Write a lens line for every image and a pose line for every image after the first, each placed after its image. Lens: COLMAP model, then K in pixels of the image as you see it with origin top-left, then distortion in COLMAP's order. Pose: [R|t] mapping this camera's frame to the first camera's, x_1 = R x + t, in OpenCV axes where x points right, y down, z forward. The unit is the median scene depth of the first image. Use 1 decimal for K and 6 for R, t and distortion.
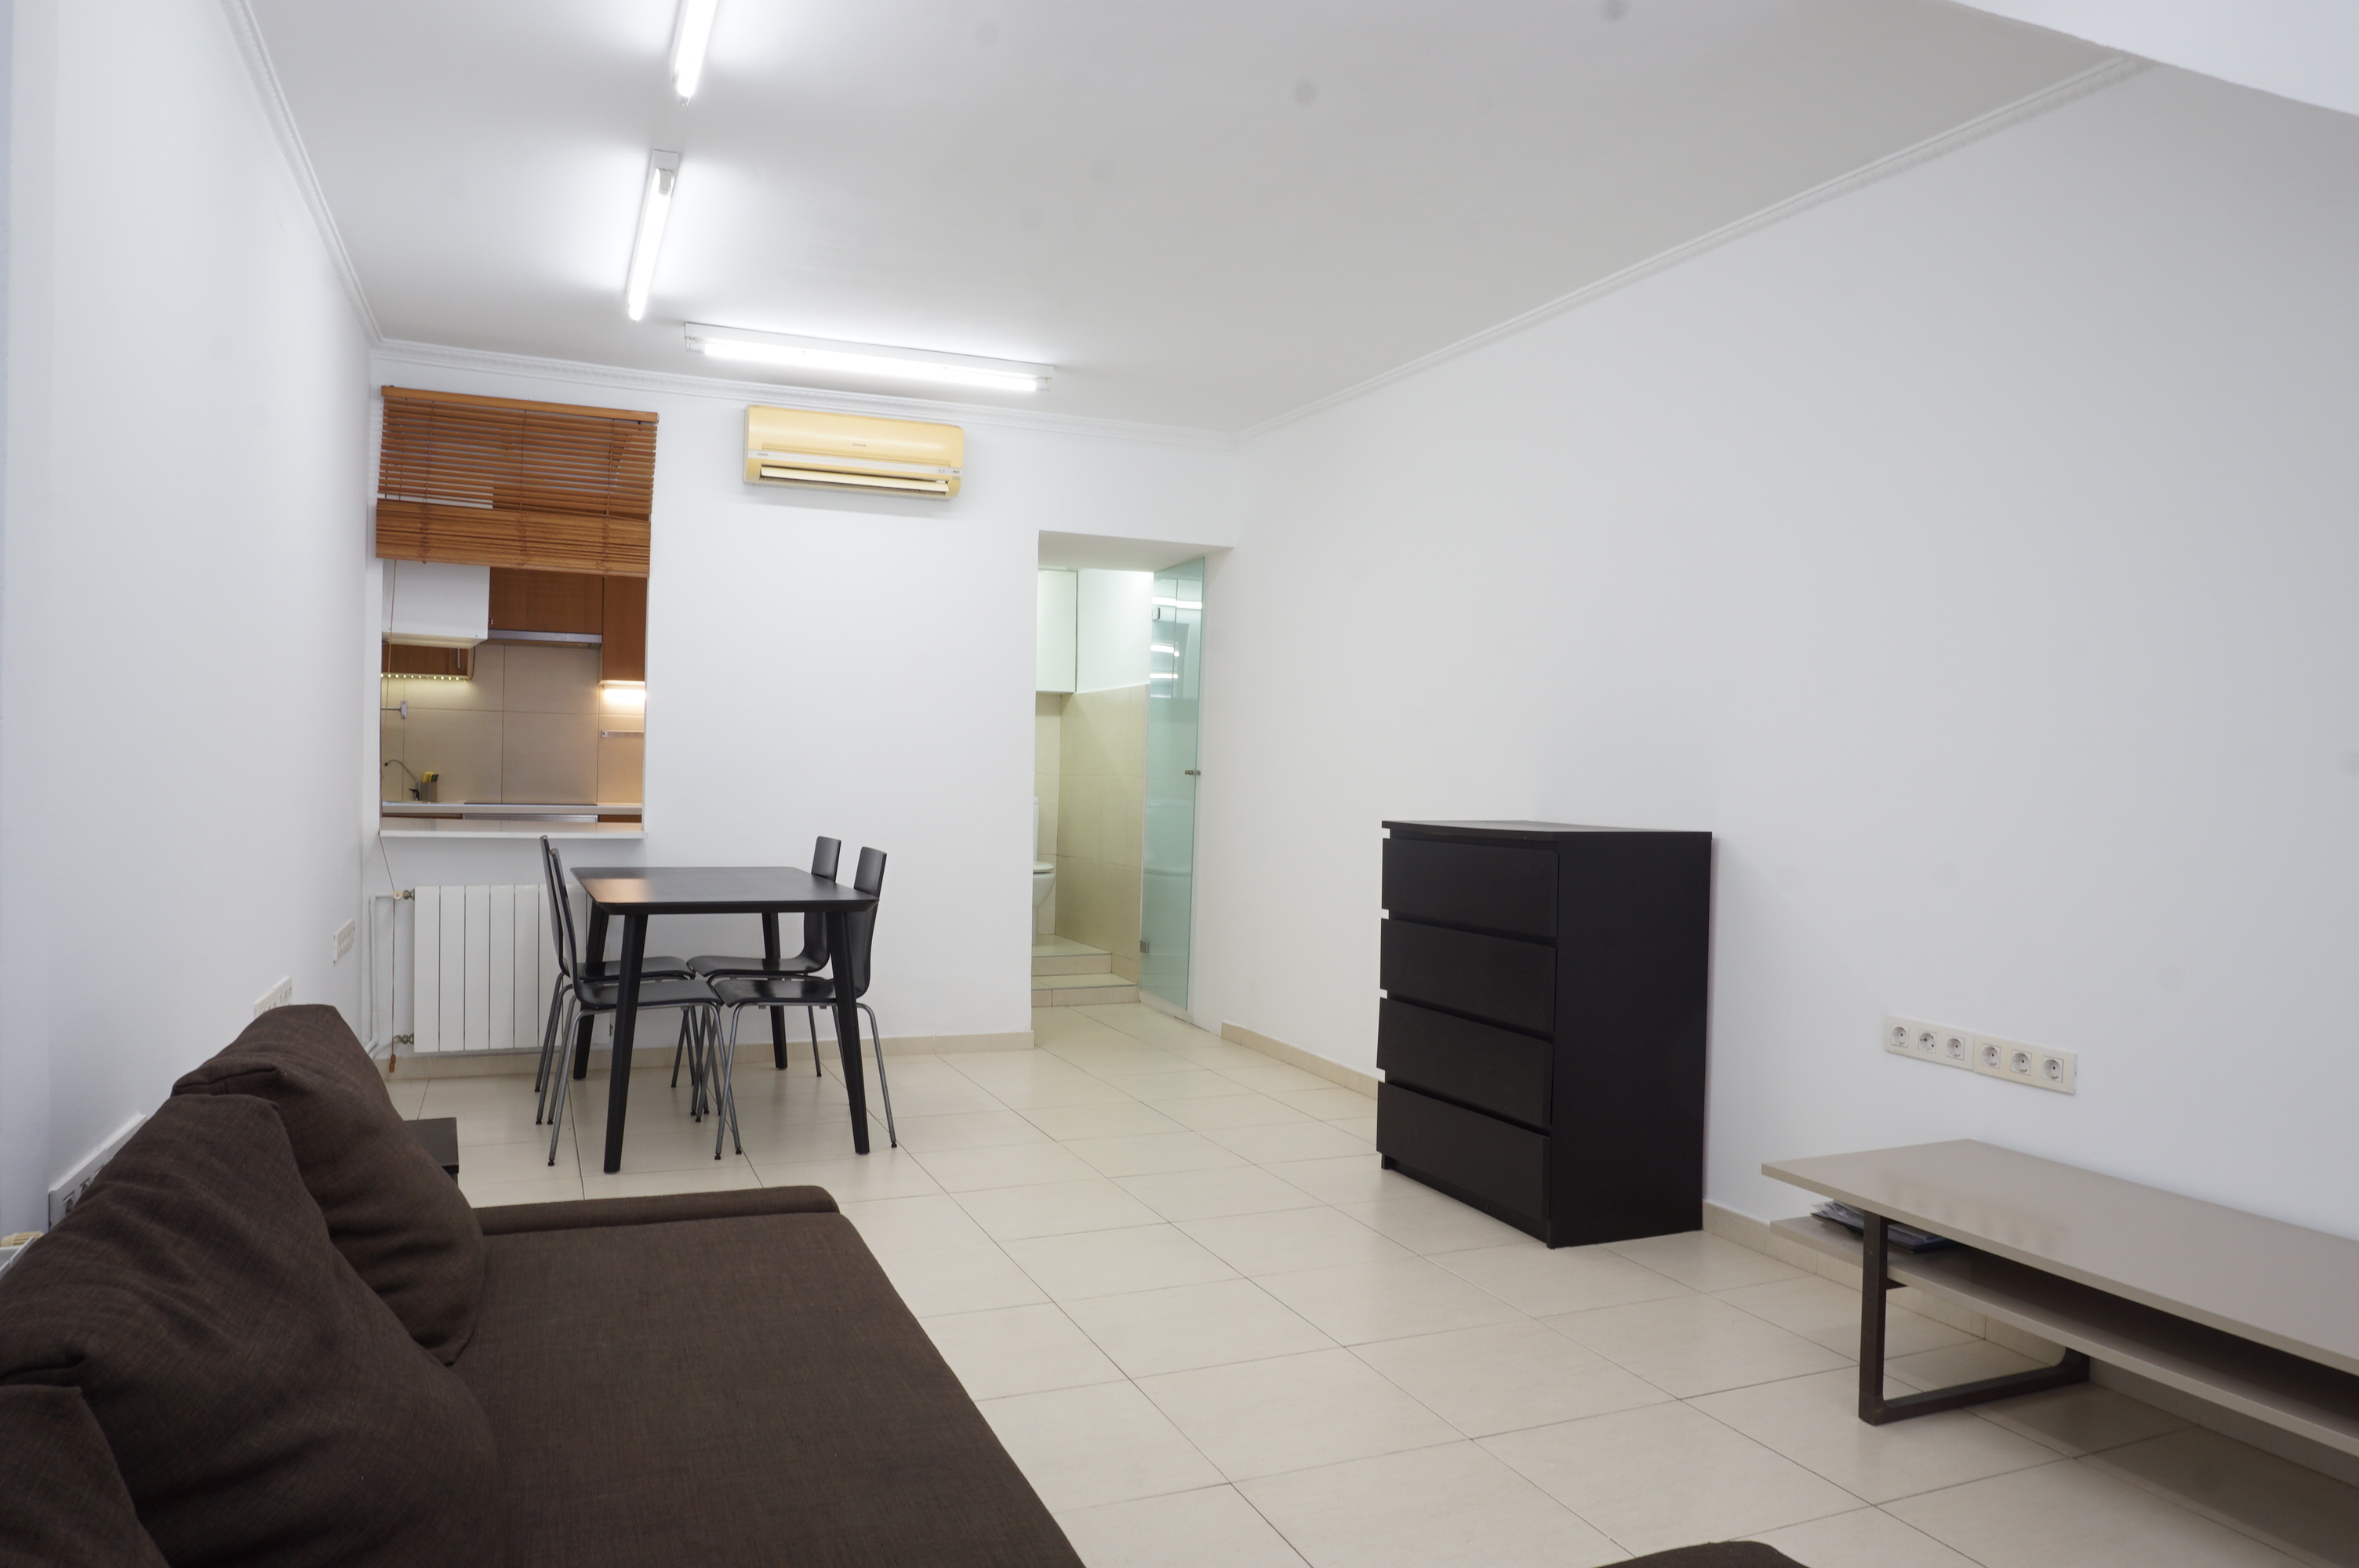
lens RADIAL K [[1563.0, 0, 1179.5], [0, 1563.0, 784.0], [0, 0, 1]] dist [-0.058287, 0.036851]
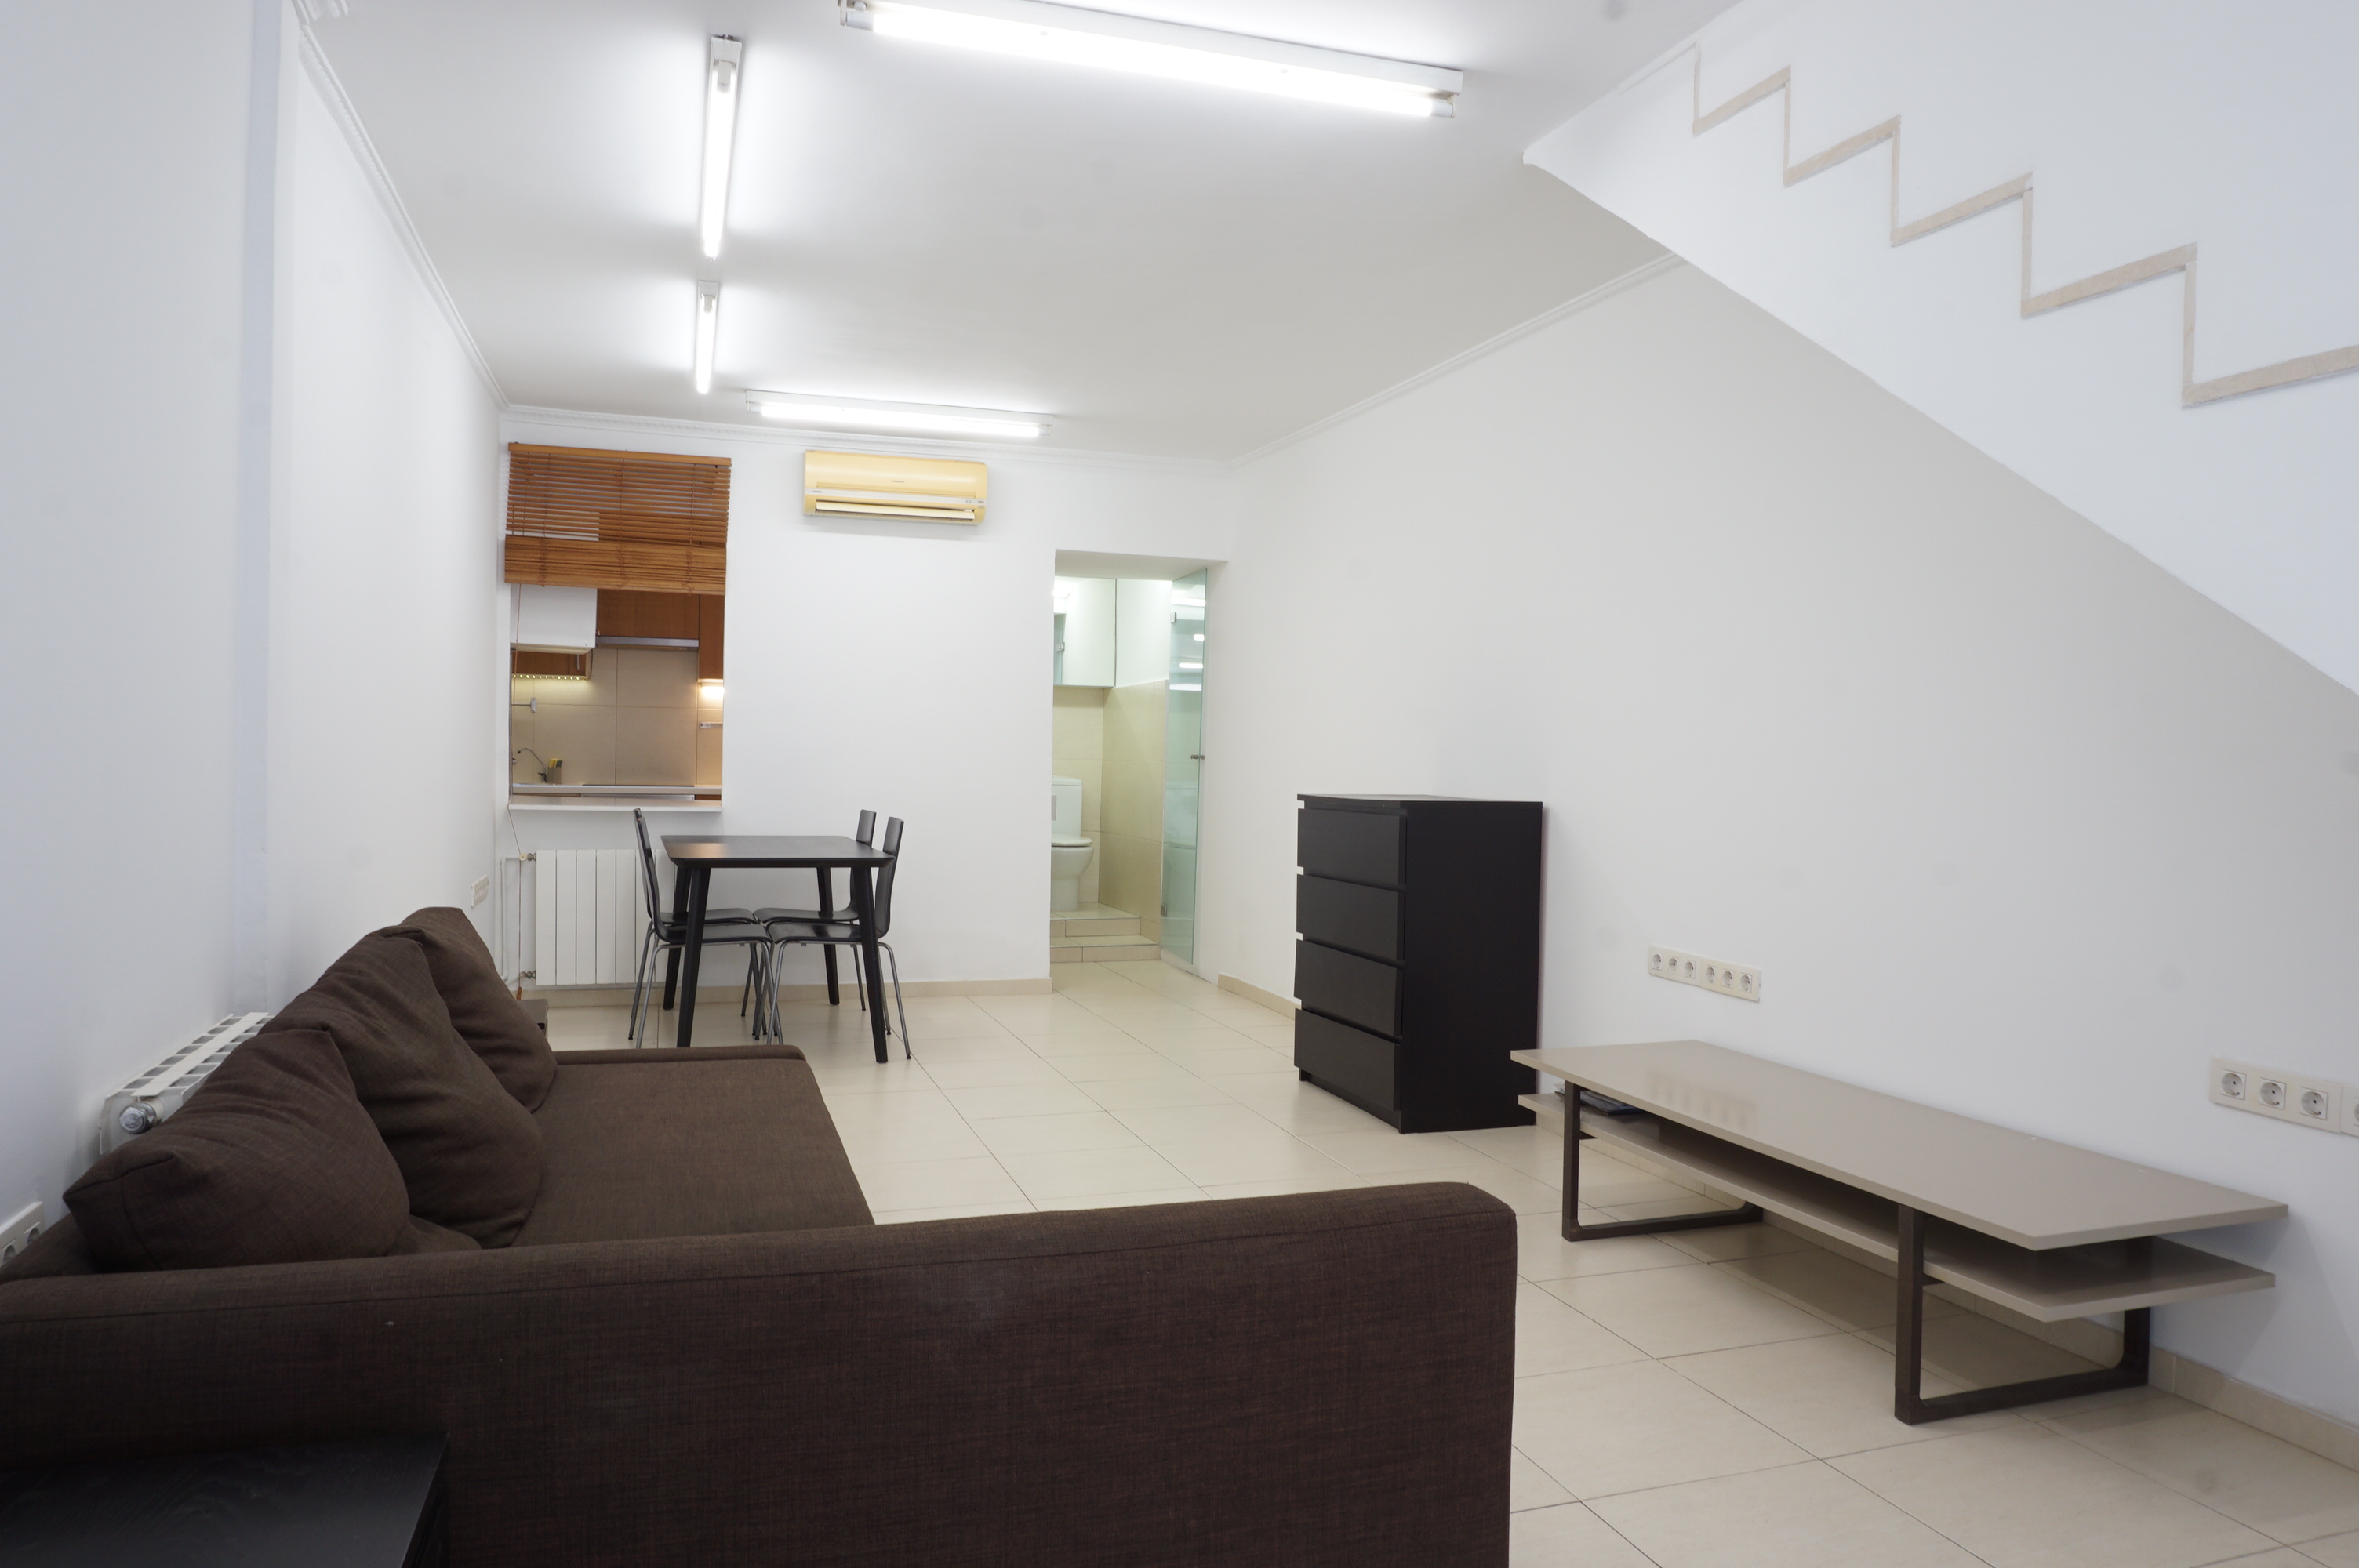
lens RADIAL K [[1563.0, 0, 1179.5], [0, 1563.0, 784.0], [0, 0, 1]] dist [-0.058287, 0.036851]
pose [[0.996760, -0.000706, -0.080426, 0.112493], [0.001302, 0.999972, 0.007364, 0.005148], [0.080419, -0.007444, 0.996733, -0.184534]]
